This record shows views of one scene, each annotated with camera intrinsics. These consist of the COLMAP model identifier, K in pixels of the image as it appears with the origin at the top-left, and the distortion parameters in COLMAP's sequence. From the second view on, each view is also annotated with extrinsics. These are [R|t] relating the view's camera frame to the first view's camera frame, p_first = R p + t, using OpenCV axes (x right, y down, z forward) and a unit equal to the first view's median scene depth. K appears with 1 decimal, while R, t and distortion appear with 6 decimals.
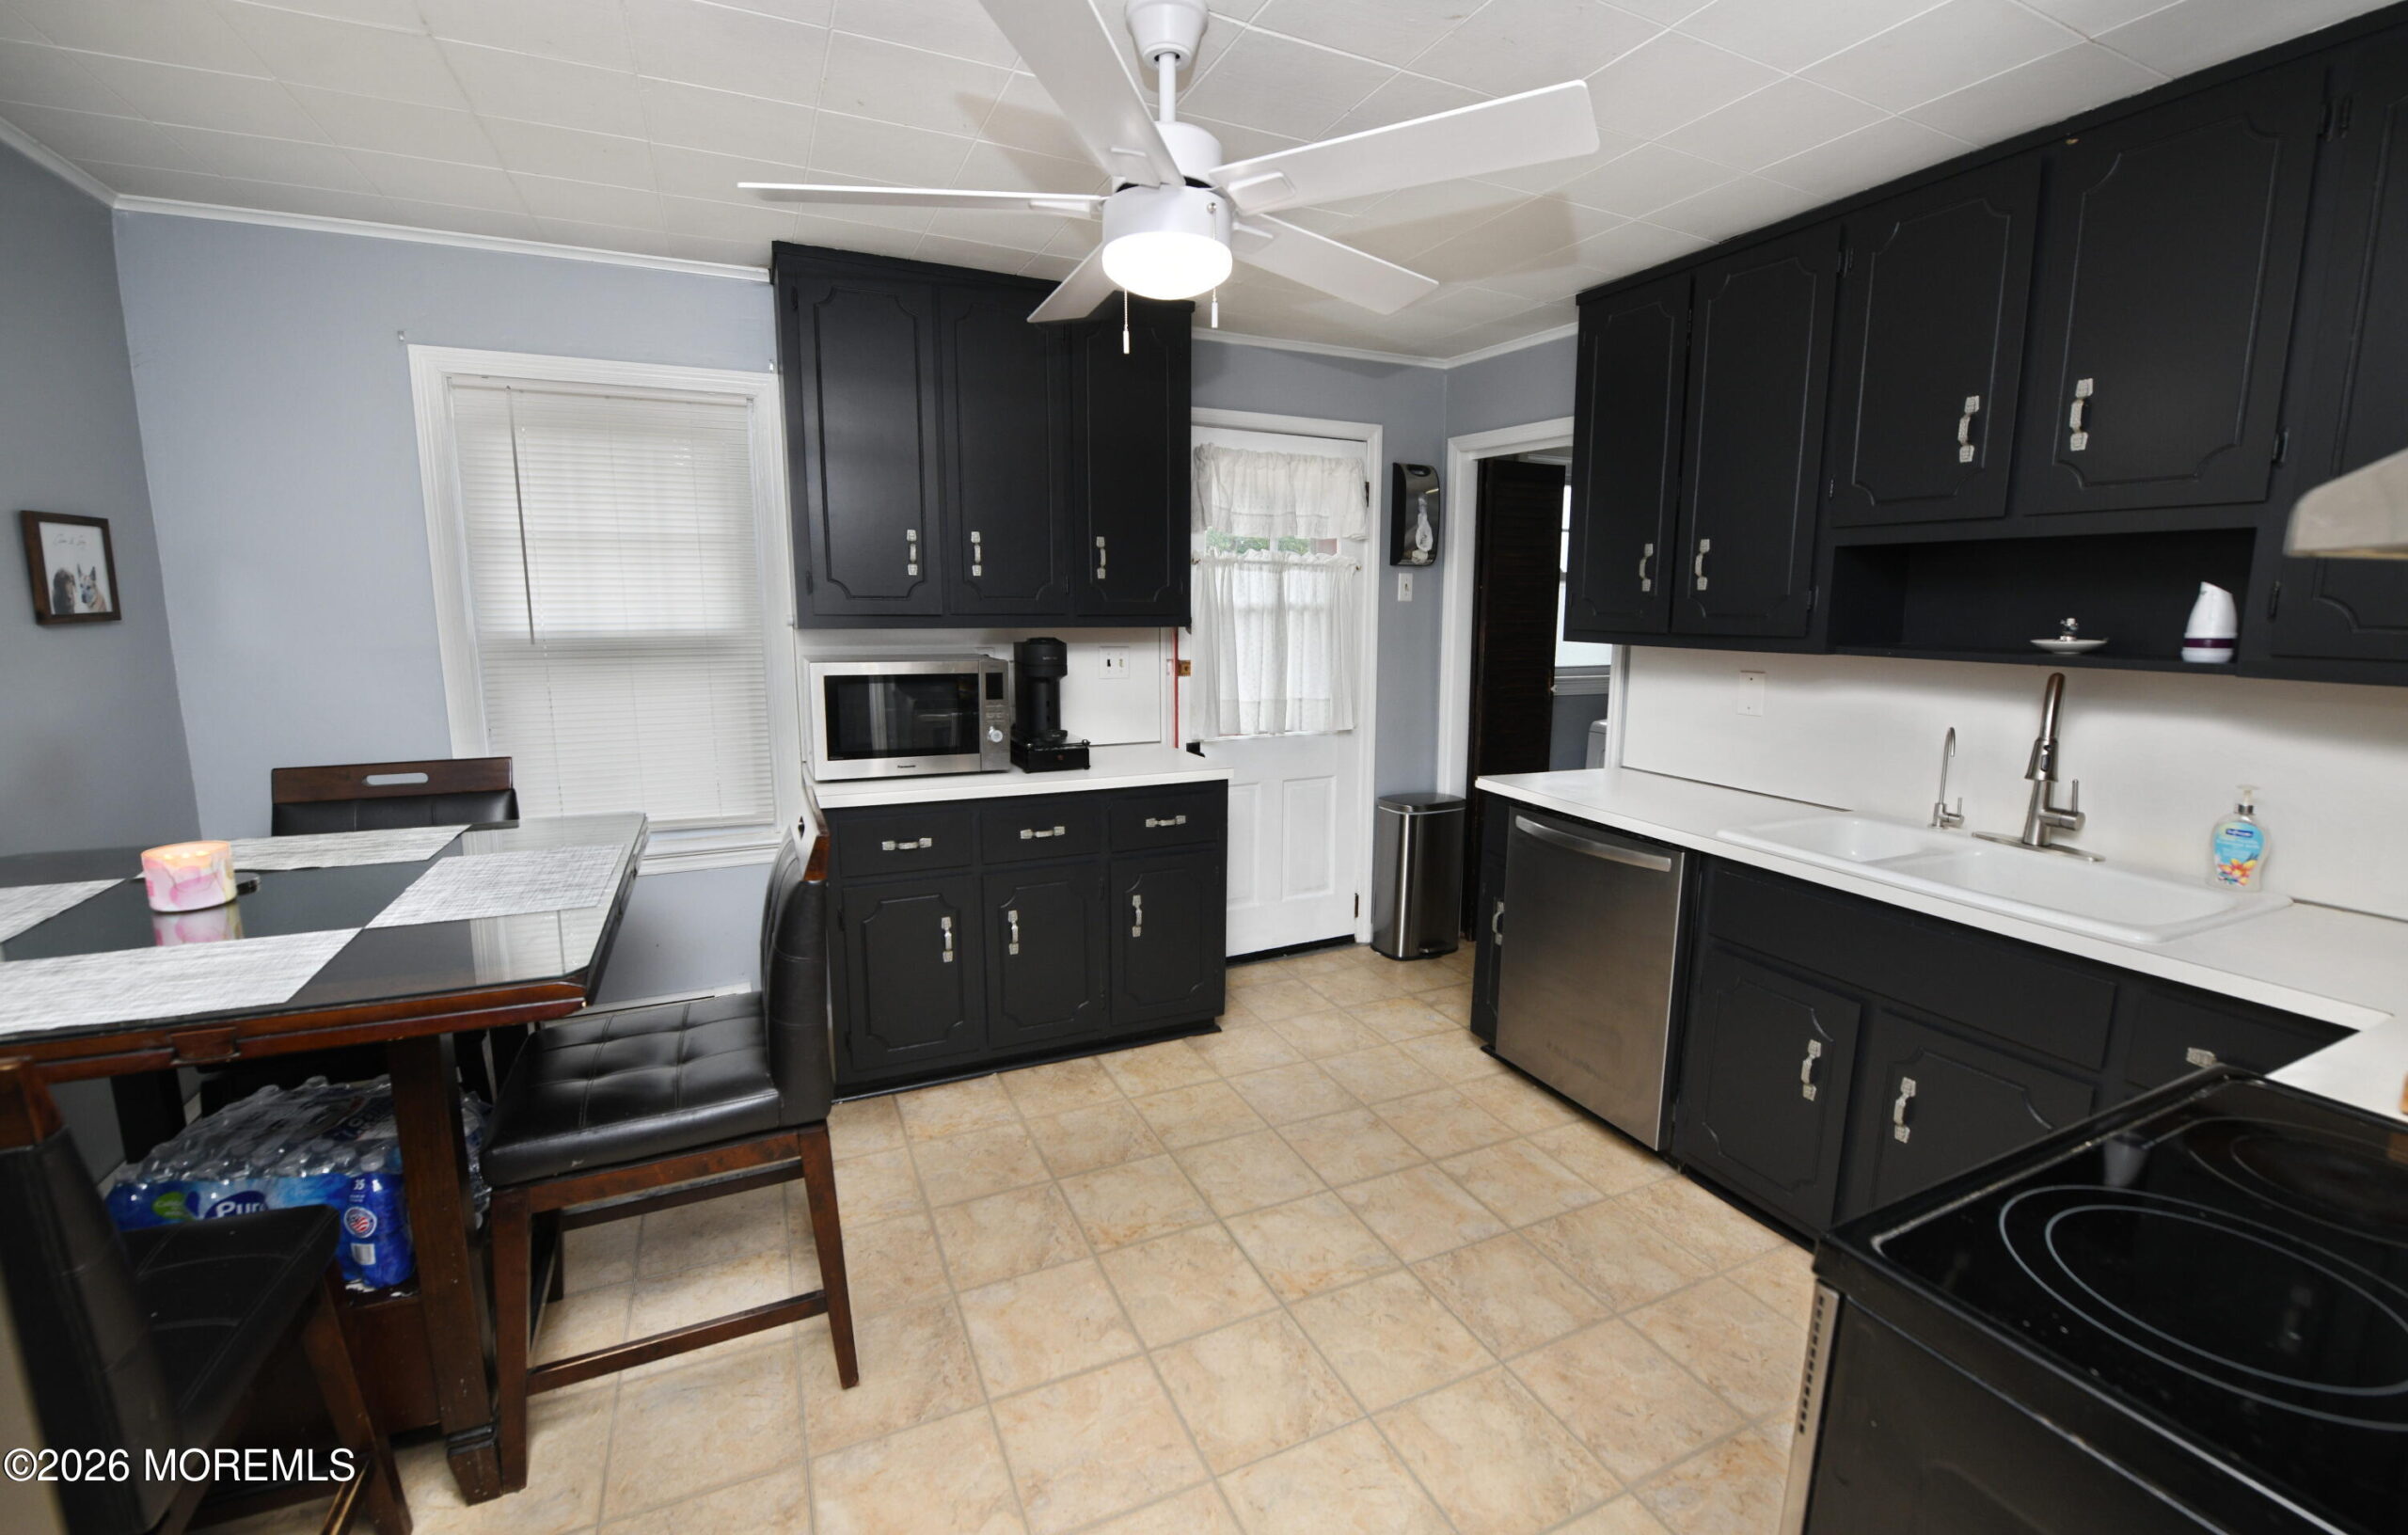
lens RADIAL K [[1012.8, 0, 1223.9], [0, 1012.8, 753.6], [0, 0, 1]] dist [0.008714, 0.000108]
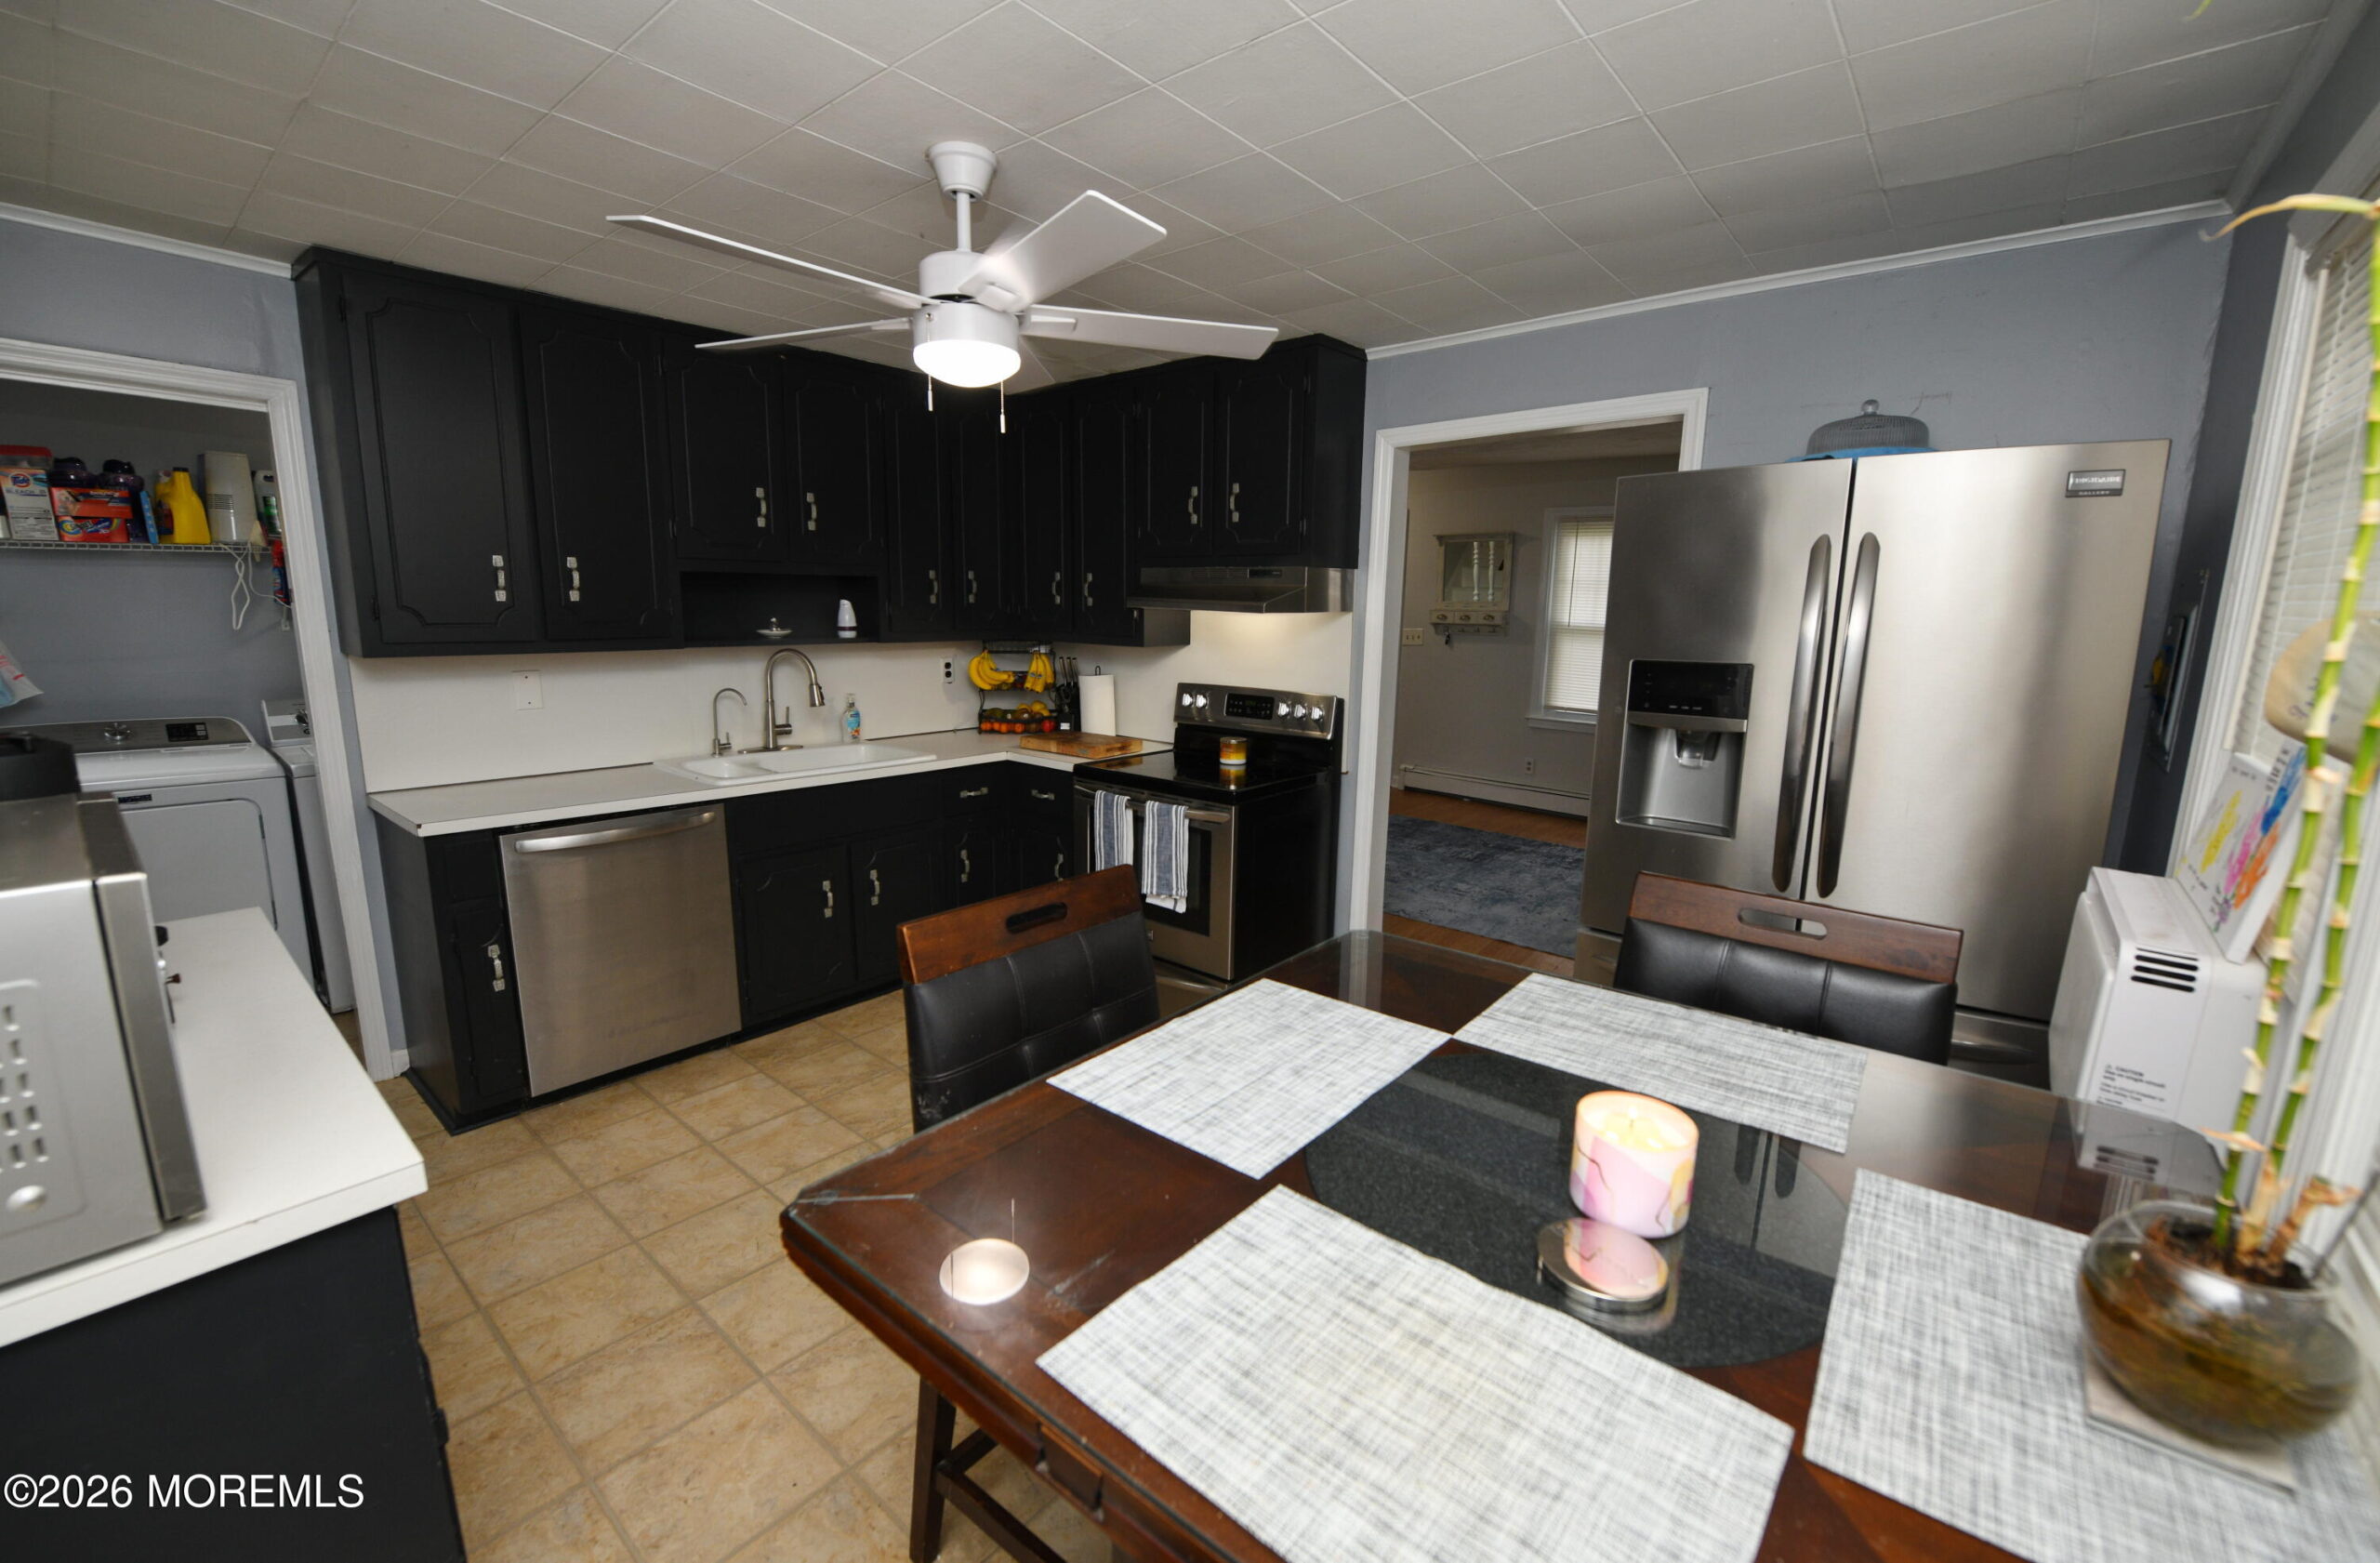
lens RADIAL K [[967.2, 0, 1186.8], [0, 967.2, 777.7], [0, 0, 1]] dist [-0.000450, -0.007200]
pose [[-0.415268, -0.178978, 0.891919, -0.999955], [0.118445, 0.961471, 0.248081, -0.191072], [-0.901955, 0.208663, -0.378069, 1.007600]]
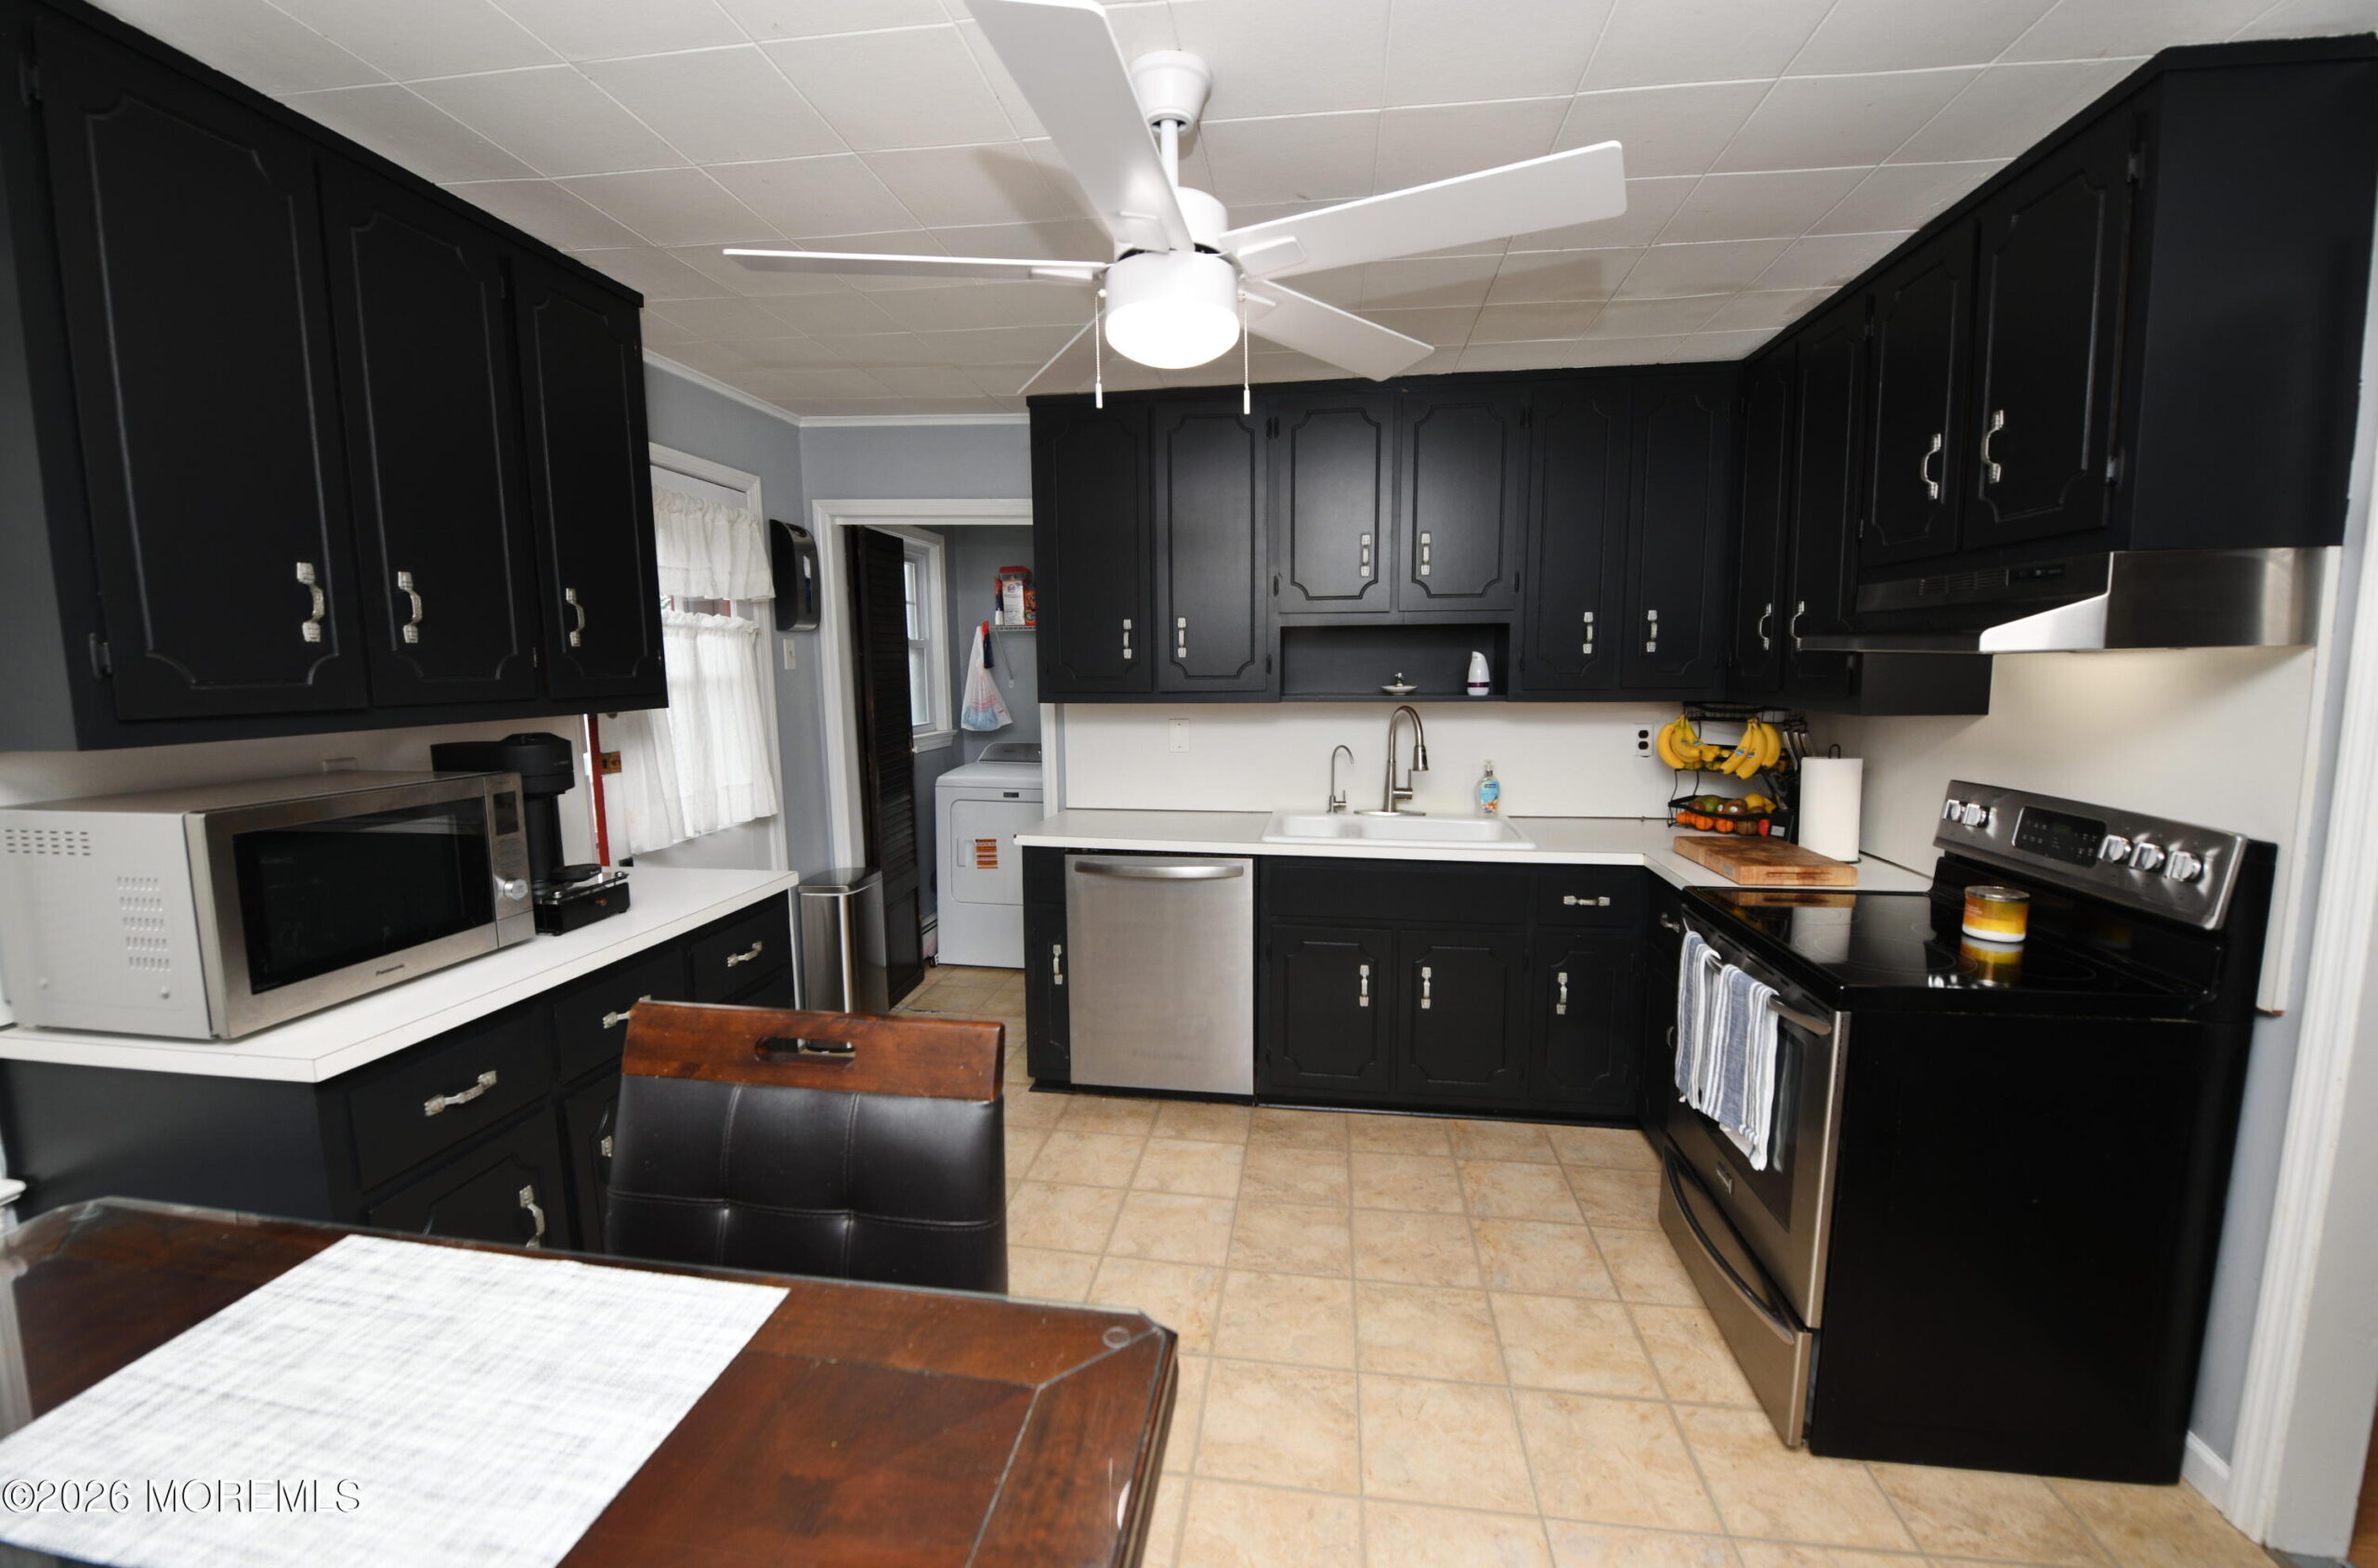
lens RADIAL K [[966.3, 0, 1185.8], [0, 966.3, 780.2], [0, 0, 1]] dist [-0.000450, -0.007200]
pose [[0.552872, -0.114143, 0.825411, -0.659036], [0.137503, 0.989491, 0.044732, -0.075053], [-0.821842, 0.088765, 0.562757, 0.399738]]
